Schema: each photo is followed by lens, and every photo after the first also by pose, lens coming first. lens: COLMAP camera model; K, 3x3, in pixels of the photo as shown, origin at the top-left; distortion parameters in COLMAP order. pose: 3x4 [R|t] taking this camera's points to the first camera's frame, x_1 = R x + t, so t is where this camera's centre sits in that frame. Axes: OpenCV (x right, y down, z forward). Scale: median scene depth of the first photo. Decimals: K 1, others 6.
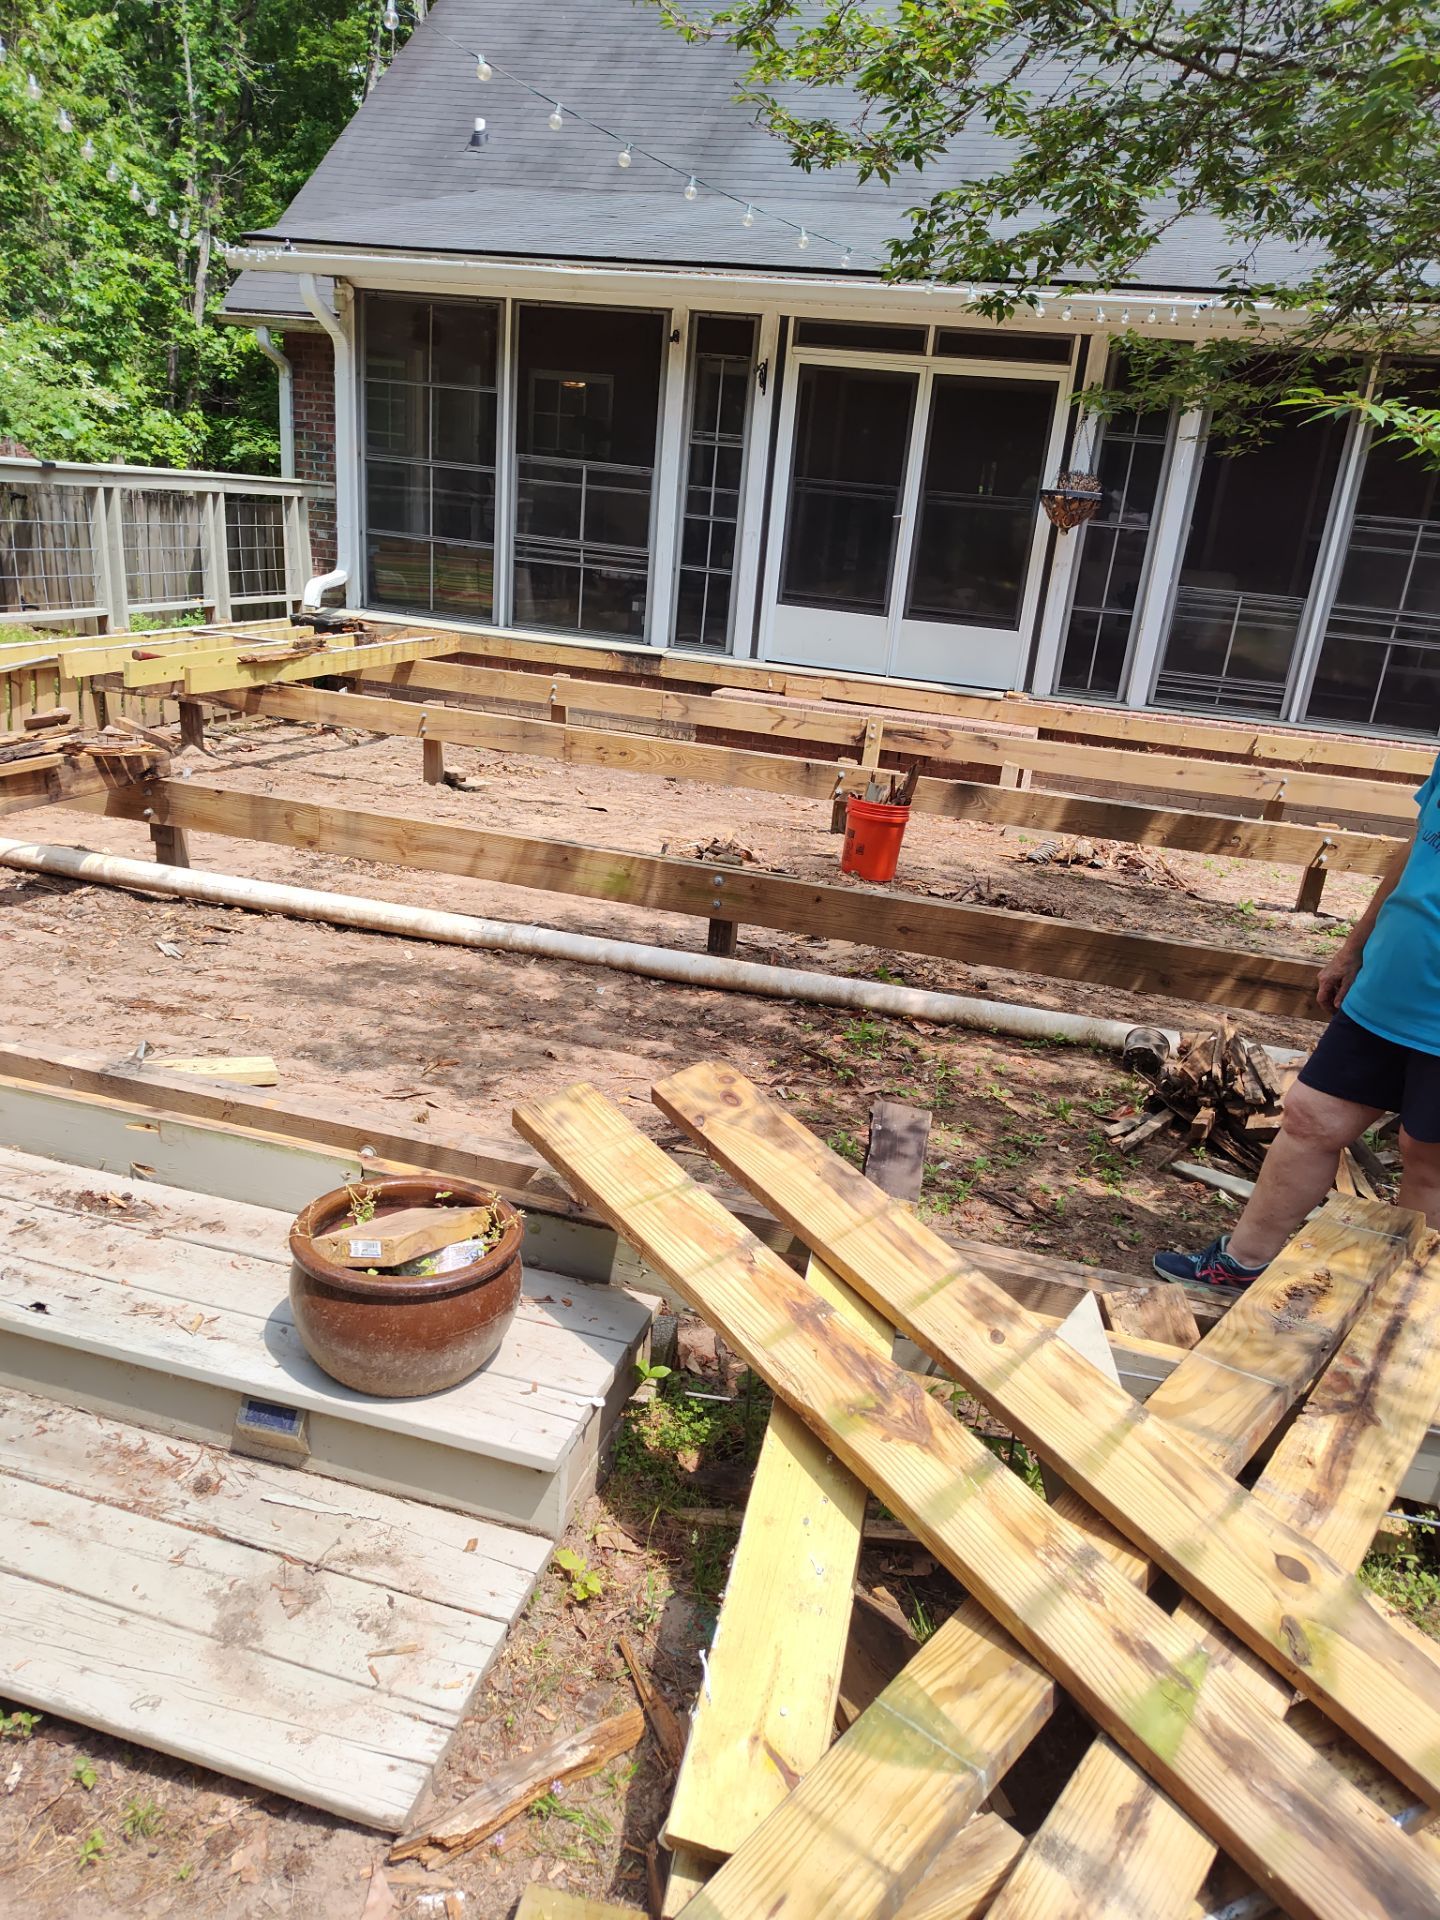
lens RADIAL K [[1323.5, 0, 778.0], [0, 1323.5, 983.4], [0, 0, 1]] dist [0.064249, -0.082053]
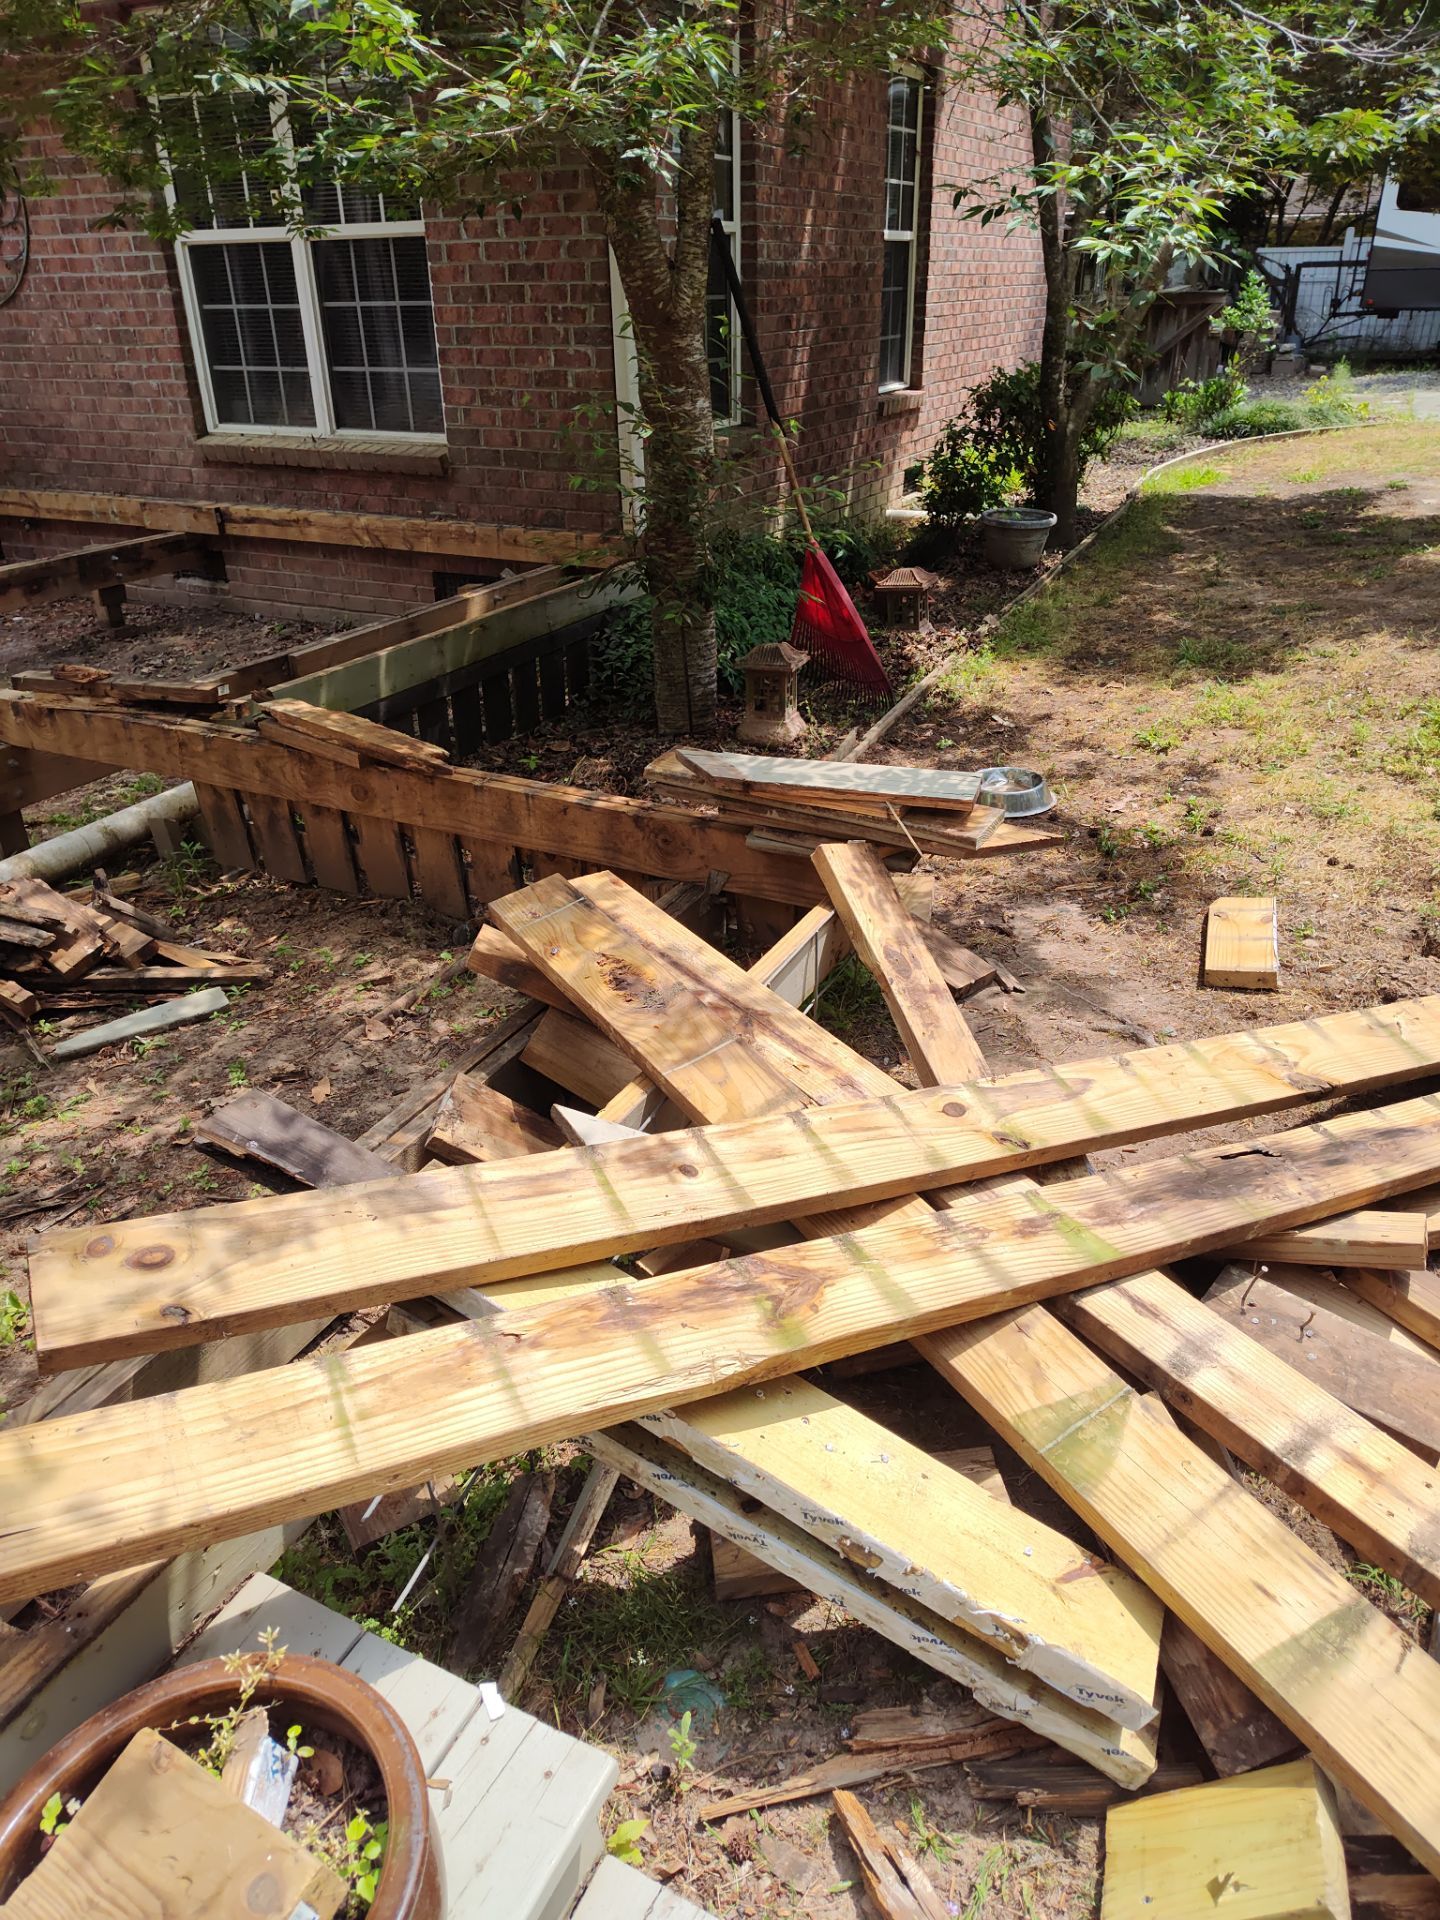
lens RADIAL K [[1300.1, 0, 697.6], [0, 1300.1, 958.7], [0, 0, 1]] dist [0.052636, -0.061529]
pose [[0.221984, -0.531956, 0.817157, -0.095970], [0.365099, 0.822445, 0.436219, -0.046968], [-0.904116, 0.201509, 0.376786, 0.127963]]
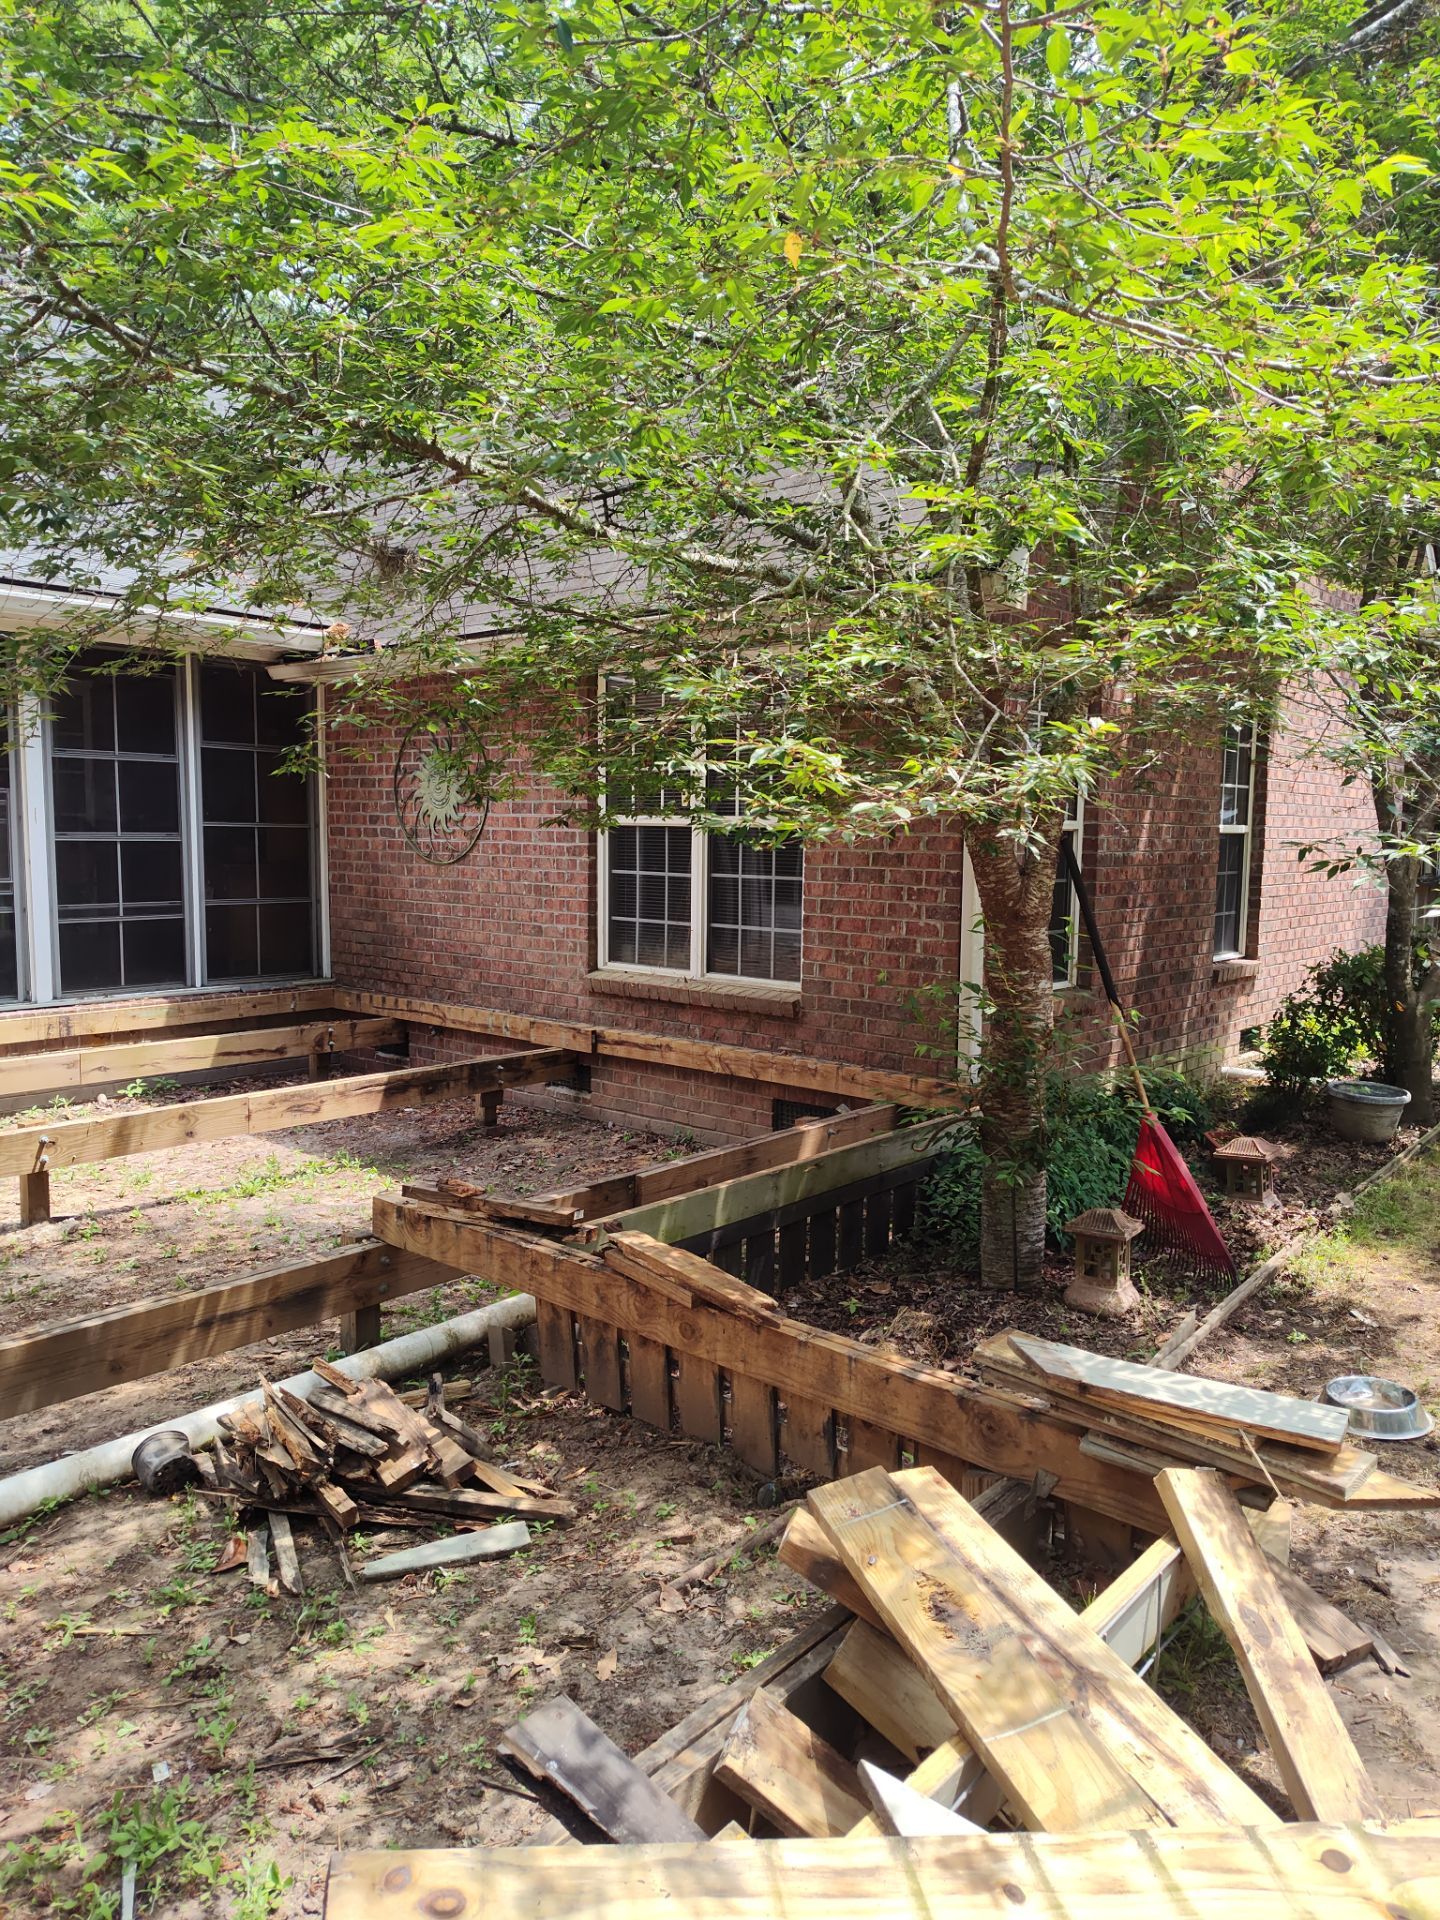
lens RADIAL K [[1297.3, 0, 724.6], [0, 1297.3, 960.2], [0, 0, 1]] dist [0.056400, -0.061173]
pose [[0.442526, -0.172196, 0.880068, -0.100355], [0.326028, 0.945127, 0.020989, -0.065586], [-0.835390, 0.277639, 0.474384, 0.125422]]
